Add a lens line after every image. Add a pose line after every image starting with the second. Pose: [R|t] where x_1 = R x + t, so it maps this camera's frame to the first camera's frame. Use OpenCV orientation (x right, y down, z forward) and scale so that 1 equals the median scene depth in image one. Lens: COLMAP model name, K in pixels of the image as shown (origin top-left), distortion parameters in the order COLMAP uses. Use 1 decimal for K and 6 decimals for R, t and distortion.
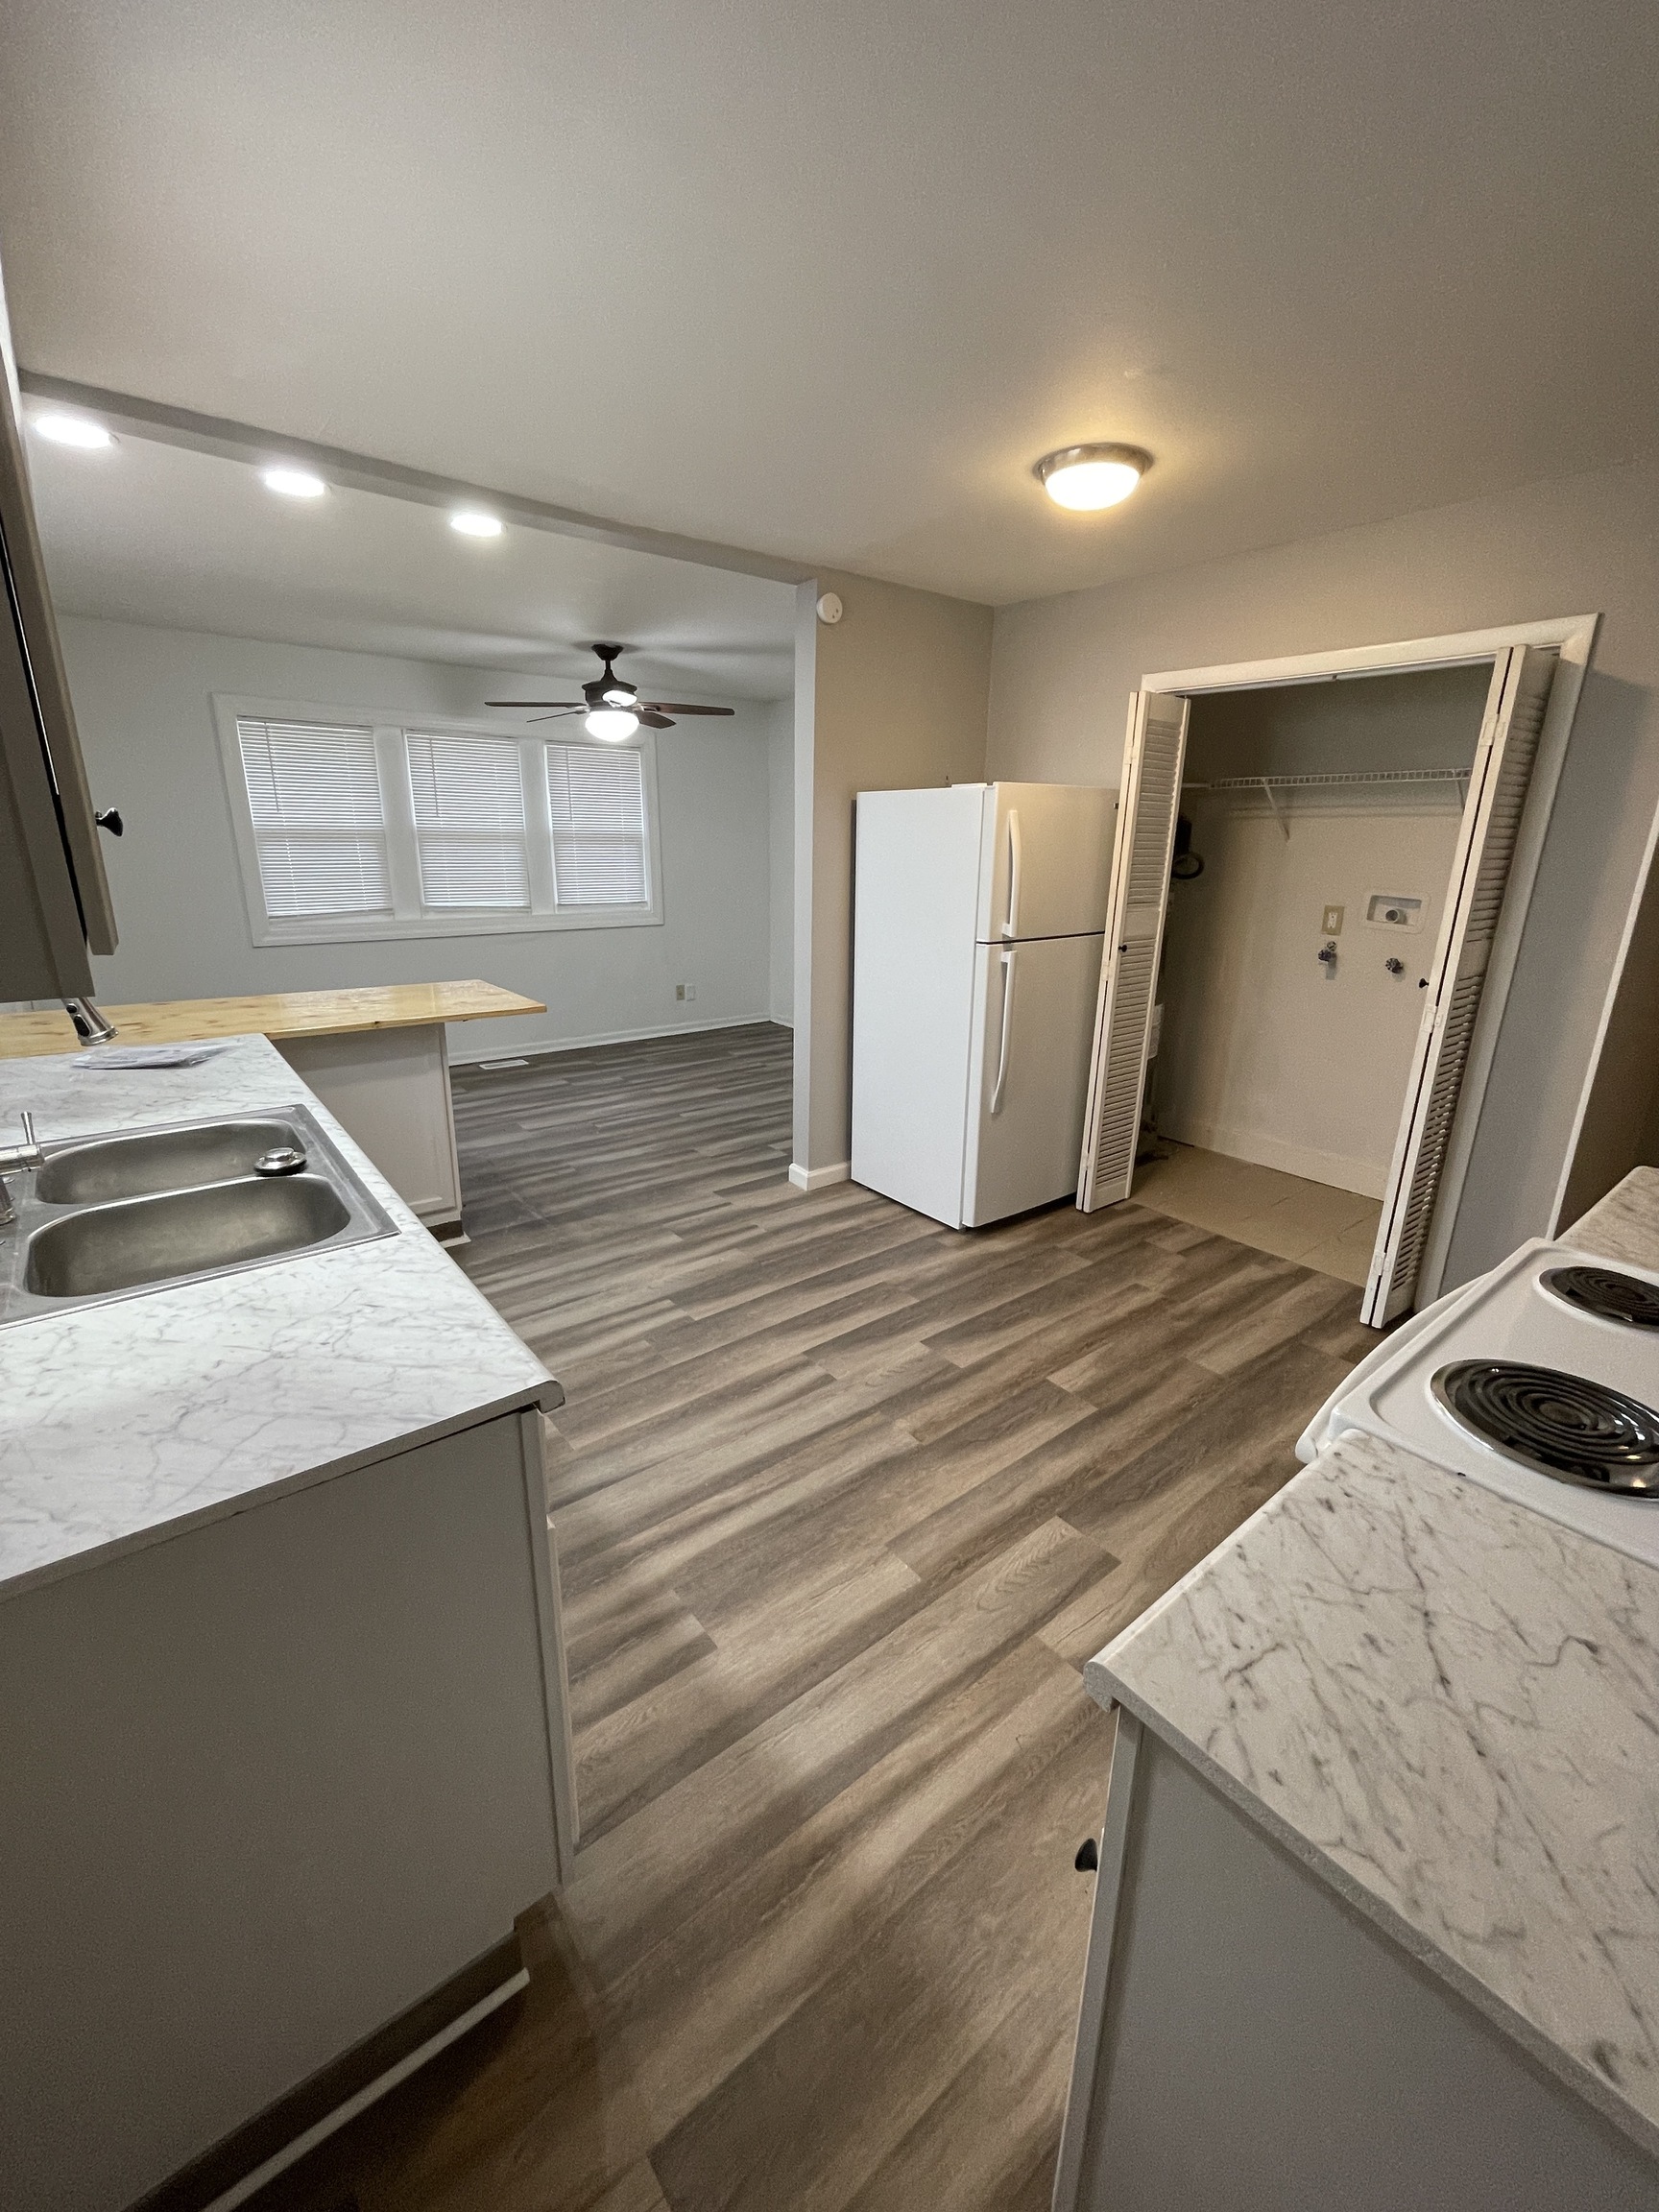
lens RADIAL K [[900.6, 0, 833.9], [0, 900.6, 1100.0], [0, 0, 1]] dist [0.000842, -0.000371]
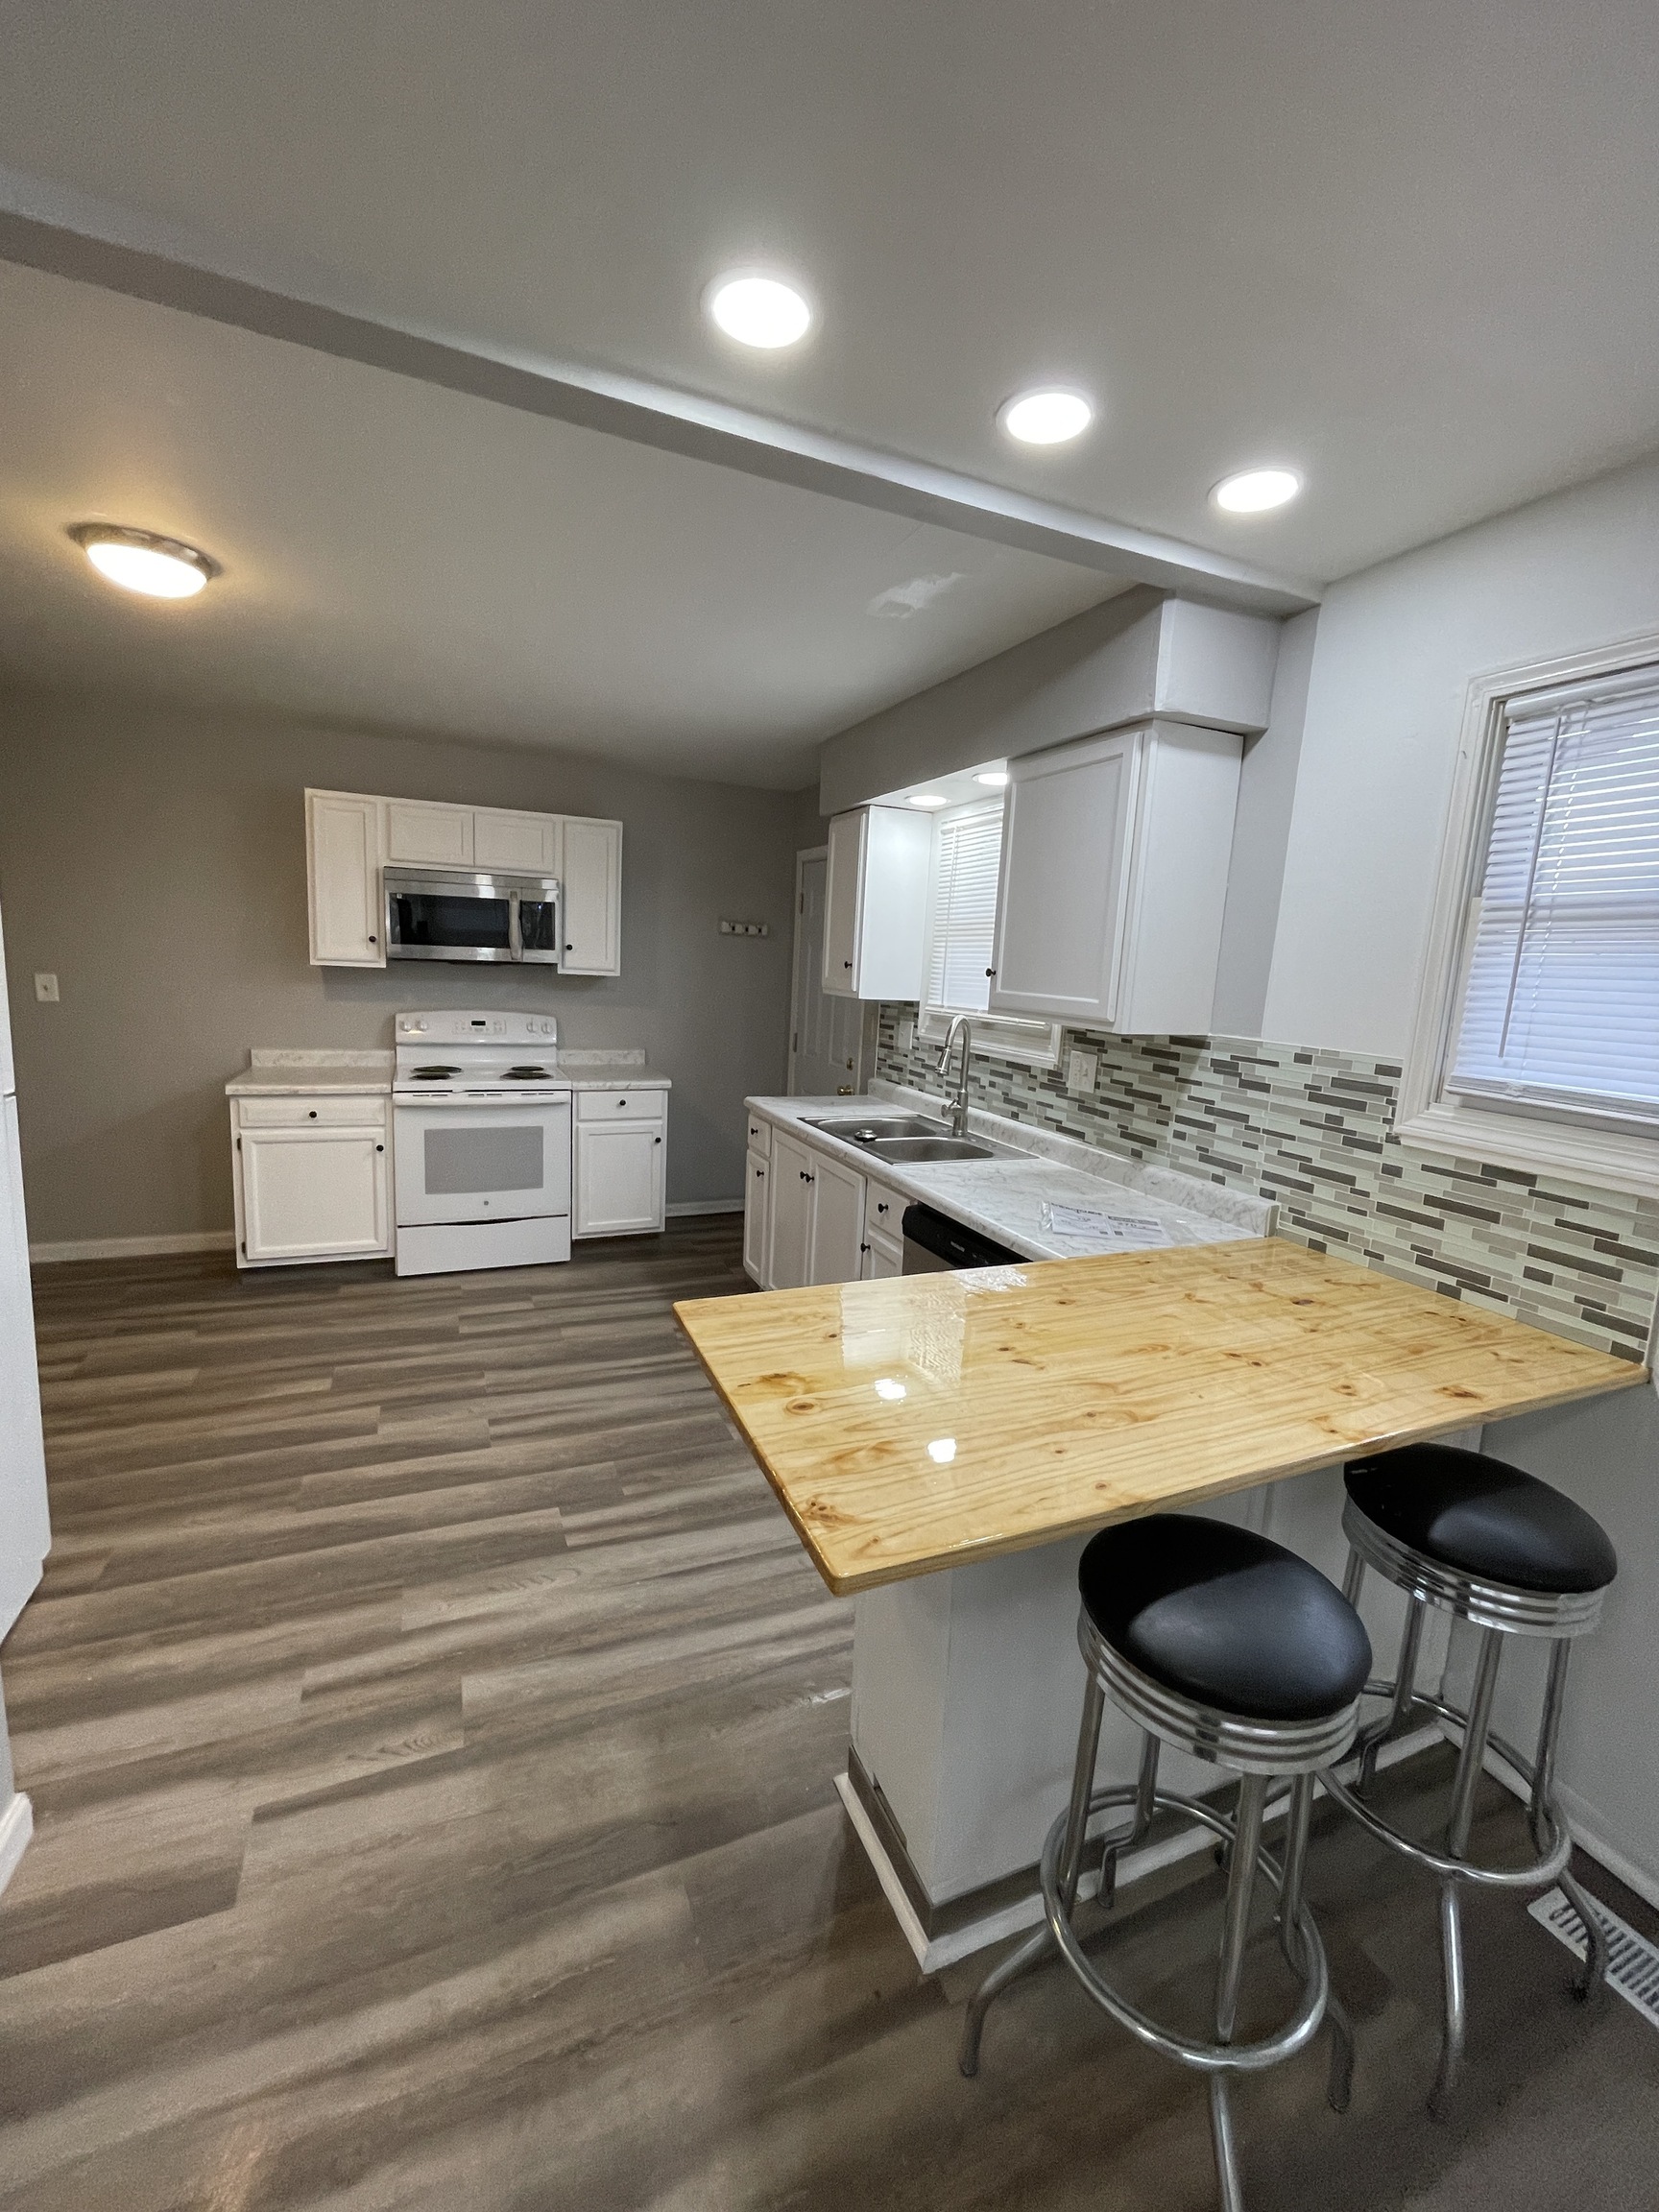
lens RADIAL K [[900.6, 0, 833.9], [0, 900.6, 1100.0], [0, 0, 1]] dist [0.000842, -0.000371]
pose [[-0.964051, -0.104847, 0.244159, -0.522479], [0.009177, 0.905177, 0.424935, -0.424640], [-0.265560, 0.411900, -0.871674, 1.379201]]
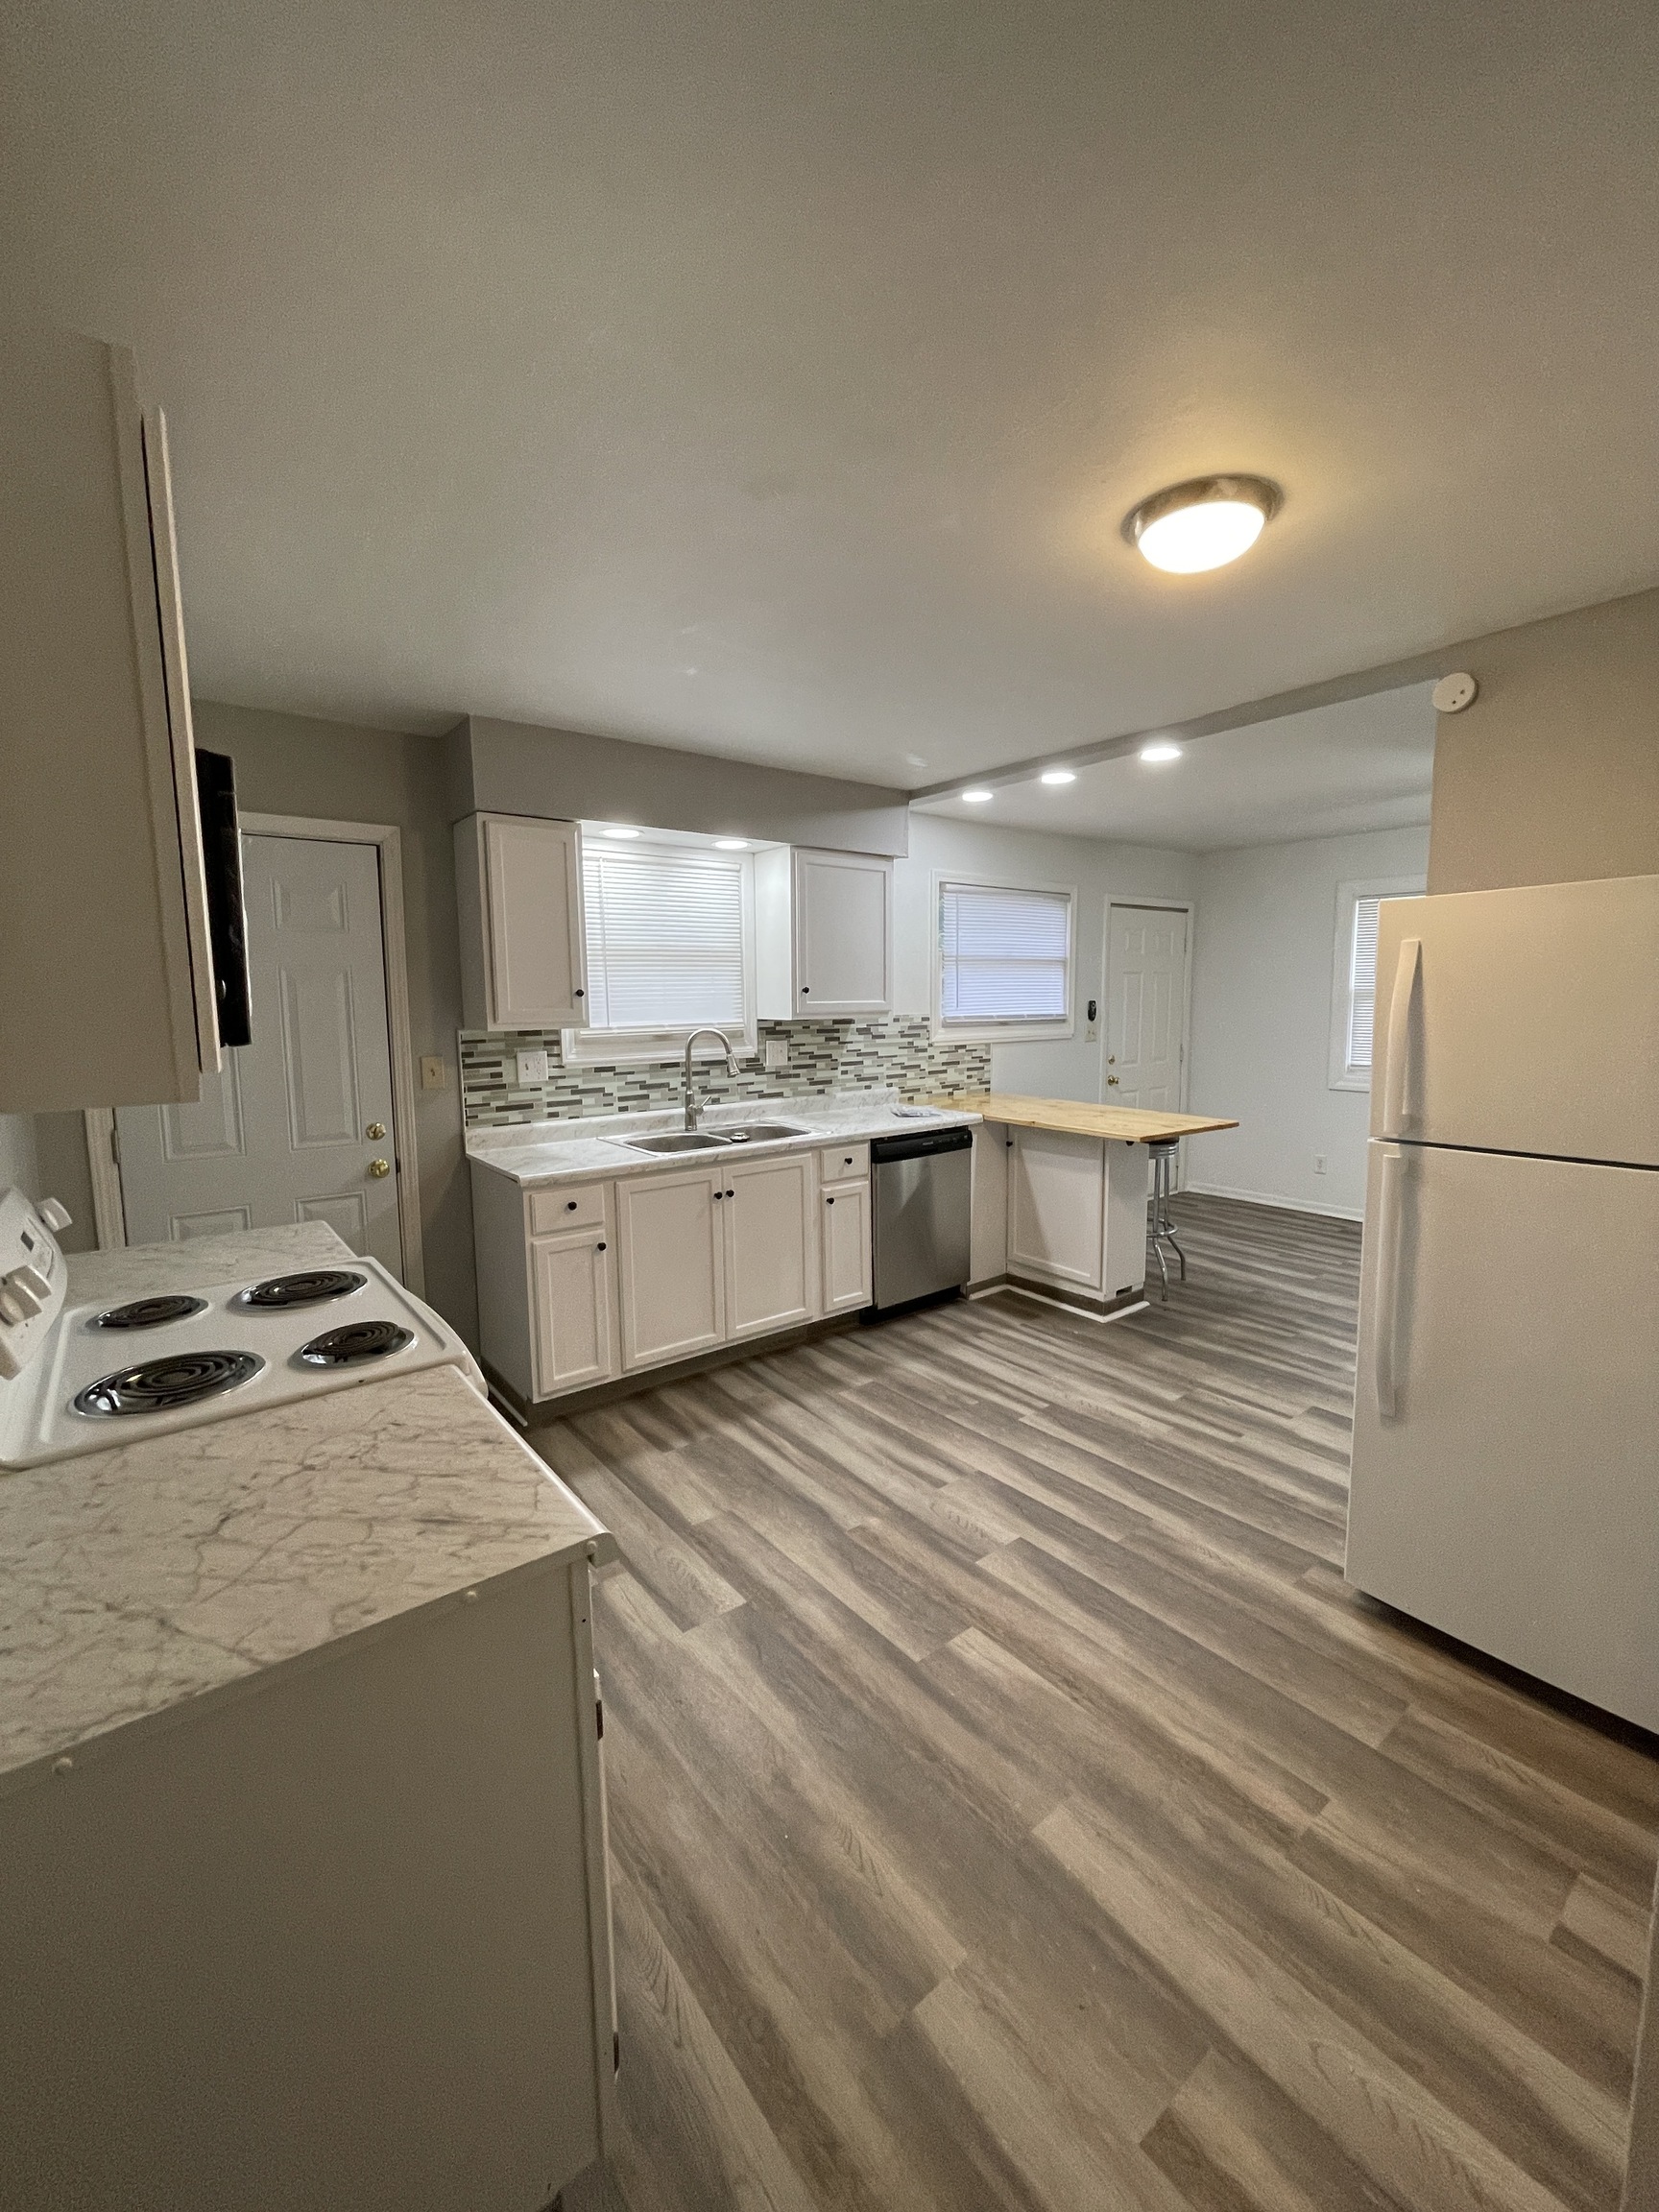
lens RADIAL K [[900.6, 0, 833.9], [0, 900.6, 1100.0], [0, 0, 1]] dist [0.000842, -0.000371]
pose [[-0.011695, 0.101739, -0.994742, 0.816405], [-0.273163, 0.956645, 0.101054, -0.159880], [0.961897, 0.272909, 0.016603, 0.600256]]
